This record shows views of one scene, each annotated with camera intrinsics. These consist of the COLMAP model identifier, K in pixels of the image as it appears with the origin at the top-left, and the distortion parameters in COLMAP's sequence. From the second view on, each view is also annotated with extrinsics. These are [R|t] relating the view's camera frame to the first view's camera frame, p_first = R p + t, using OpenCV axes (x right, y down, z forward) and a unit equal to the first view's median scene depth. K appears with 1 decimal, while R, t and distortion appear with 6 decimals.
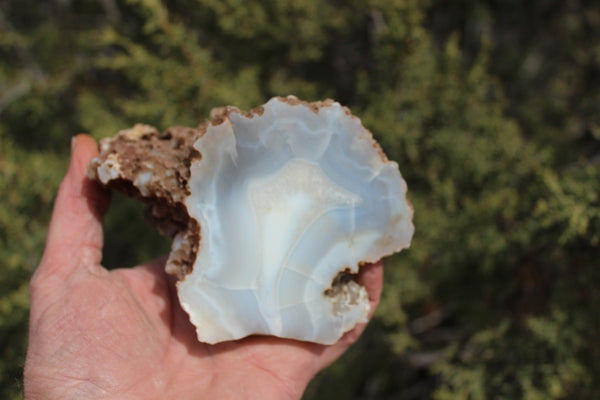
lens RADIAL K [[710.8, 0, 300.0], [0, 710.8, 200.0], [0, 0, 1]] dist [-0.115801, -0.004356]
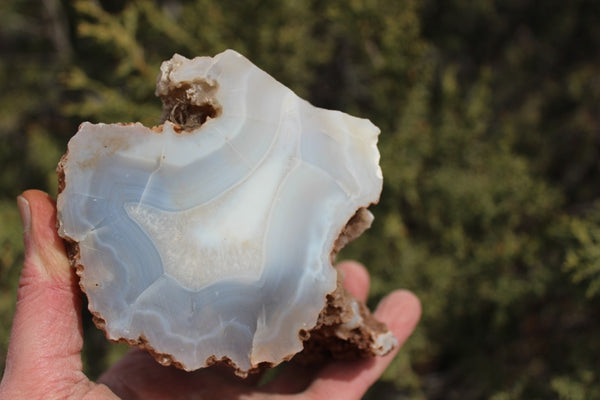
lens RADIAL K [[710.8, 0, 300.0], [0, 710.8, 200.0], [0, 0, 1]] dist [-0.115801, -0.004356]
pose [[-0.833132, -0.366061, -0.414597, 0.253070], [0.374111, -0.925101, 0.065028, 0.028586], [-0.407348, -0.100928, 0.907679, 0.250013]]
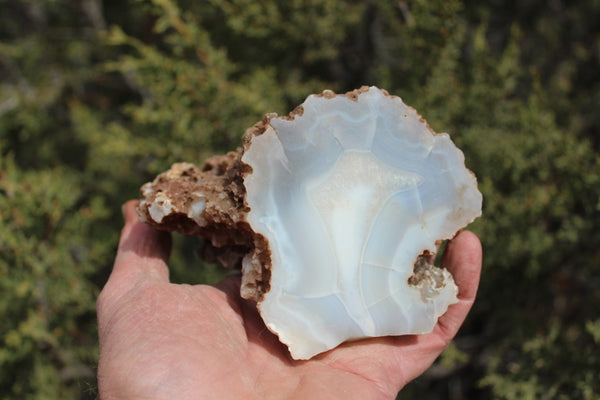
lens RADIAL K [[710.8, 0, 300.0], [0, 710.8, 200.0], [0, 0, 1]] dist [-0.115801, -0.004356]
pose [[0.972011, -0.234529, -0.013837, -0.069825], [0.232752, 0.969313, -0.079113, 0.067918], [0.031967, 0.073678, 0.996770, 0.042423]]
